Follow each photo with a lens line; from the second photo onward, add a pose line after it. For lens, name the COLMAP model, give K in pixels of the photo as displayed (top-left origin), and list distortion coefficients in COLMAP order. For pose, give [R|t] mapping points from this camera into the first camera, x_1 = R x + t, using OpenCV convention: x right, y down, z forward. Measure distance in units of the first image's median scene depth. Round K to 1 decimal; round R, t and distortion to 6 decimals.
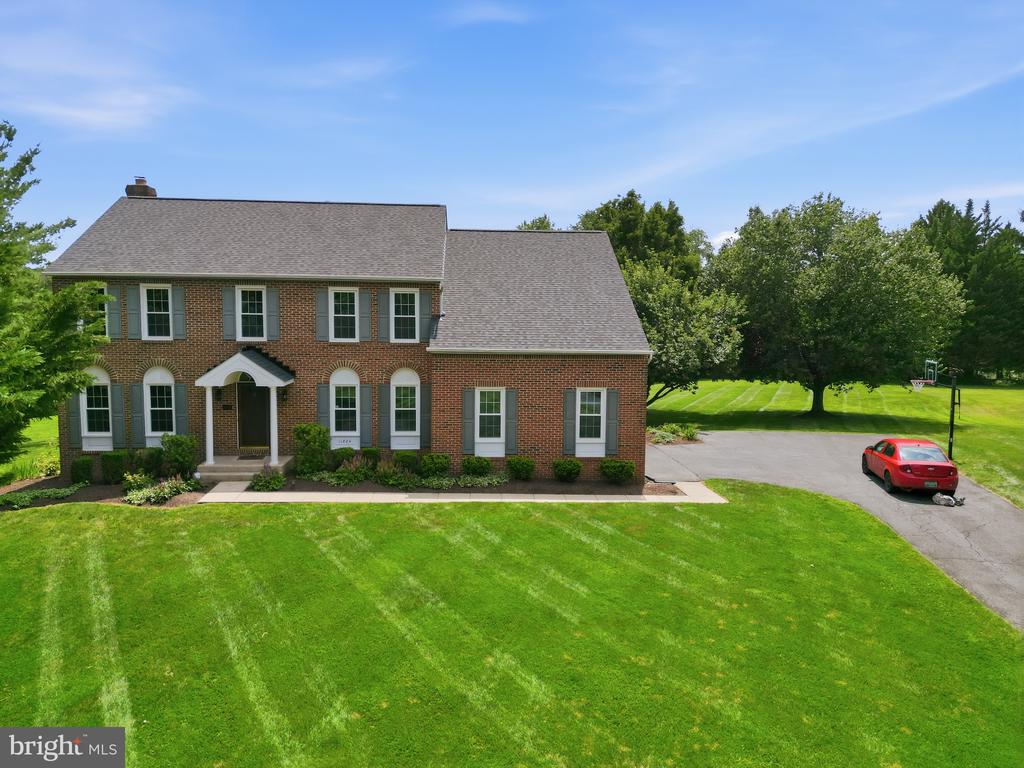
lens RADIAL K [[720.1, 0, 512.0], [0, 720.1, 384.0], [0, 0, 1]] dist [0.071786, -0.067136]
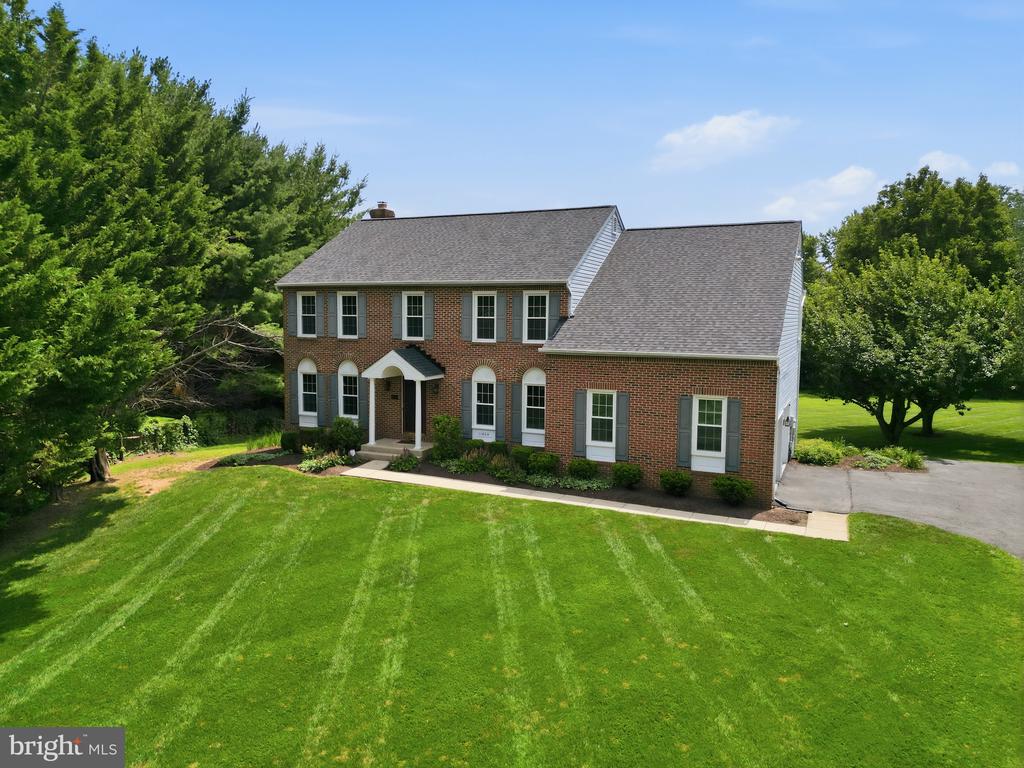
lens RADIAL K [[720.1, 0, 512.0], [0, 720.1, 384.0], [0, 0, 1]] dist [0.071786, -0.067136]
pose [[0.884156, 0.041562, -0.465339, 0.321565], [-0.043492, 0.999032, 0.006594, -0.004701], [0.465163, 0.014408, 0.885108, 0.074354]]
